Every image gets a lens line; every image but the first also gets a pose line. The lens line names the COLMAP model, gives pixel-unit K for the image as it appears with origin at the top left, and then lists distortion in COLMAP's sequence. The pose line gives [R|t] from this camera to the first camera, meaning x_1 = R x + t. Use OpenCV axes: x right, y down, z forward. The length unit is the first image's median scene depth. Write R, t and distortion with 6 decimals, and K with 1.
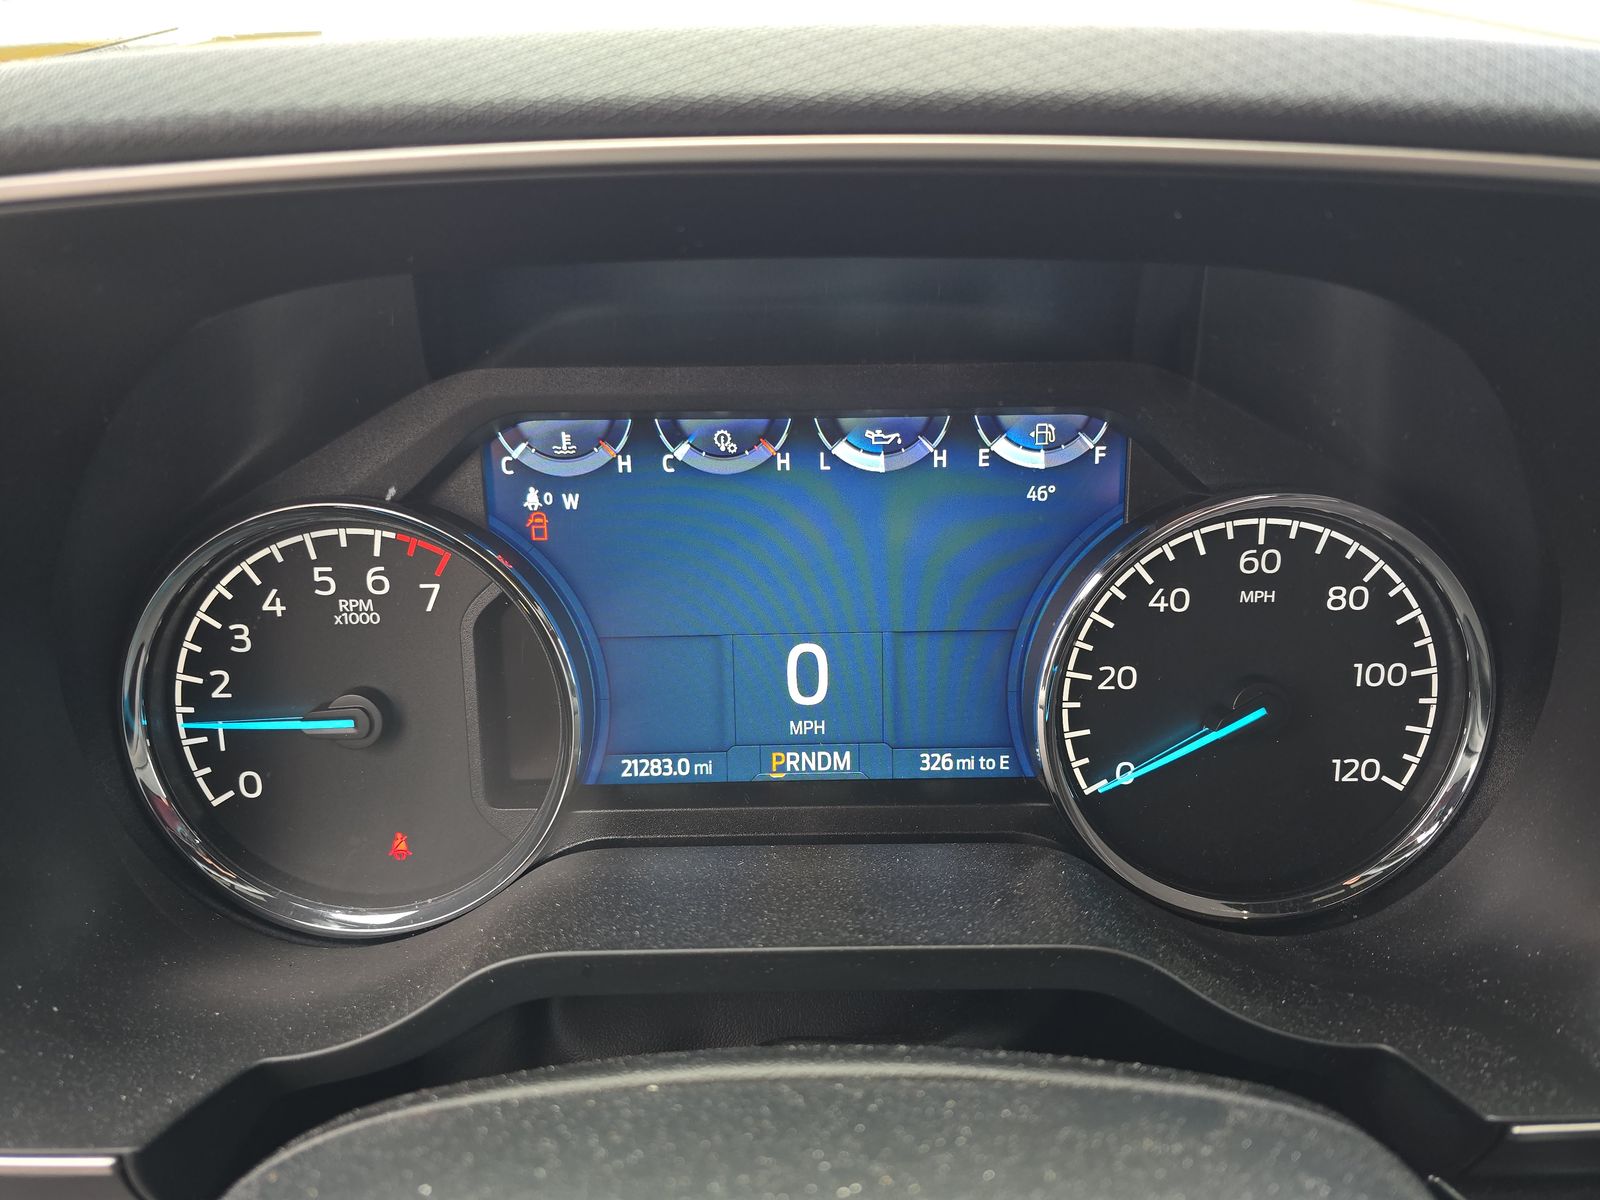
lens RADIAL K [[1052.0, 0, 797.8], [0, 1052.0, 590.2], [0, 0, 1]] dist [-0.000893, -0.005580]
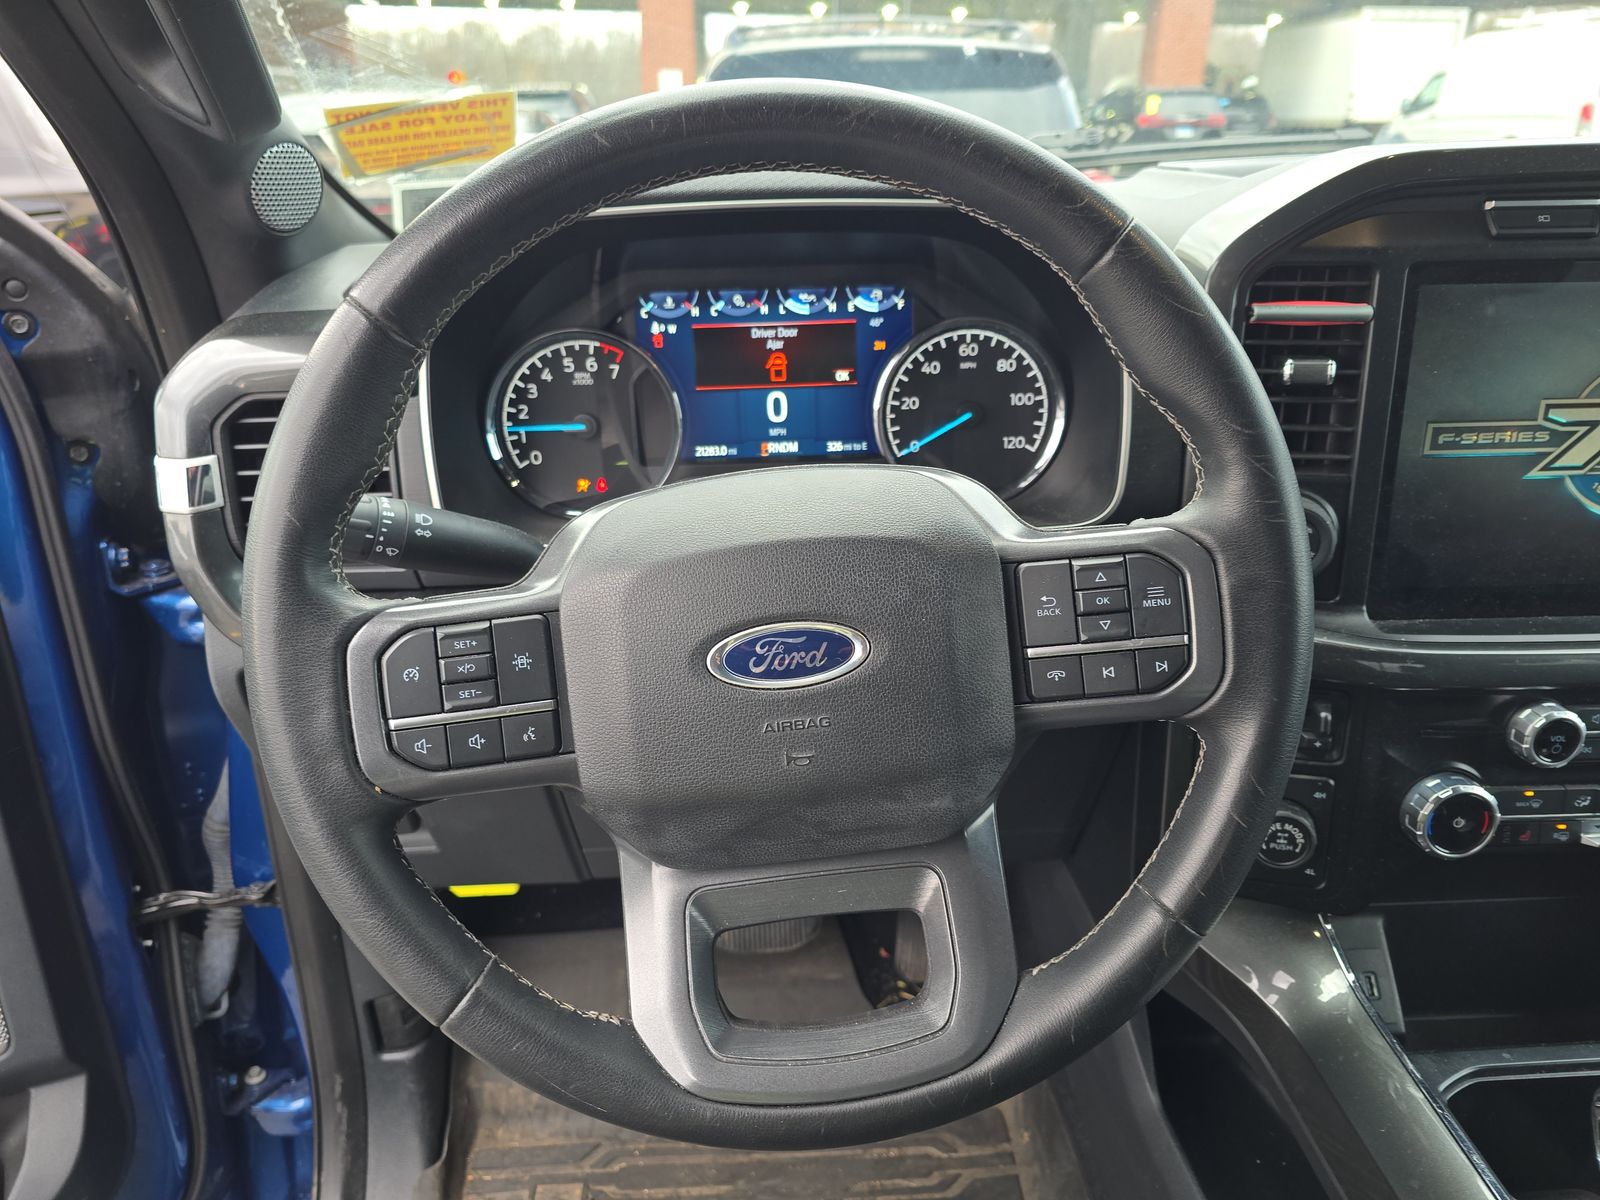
lens RADIAL K [[1052.0, 0, 803.9], [0, 1052.0, 615.4], [0, 0, 1]] dist [-0.000893, -0.005580]
pose [[0.999071, -0.025382, 0.034822, -0.024635], [0.021073, 0.992676, 0.118957, 0.270986], [-0.037586, -0.118113, 0.992289, -1.371854]]
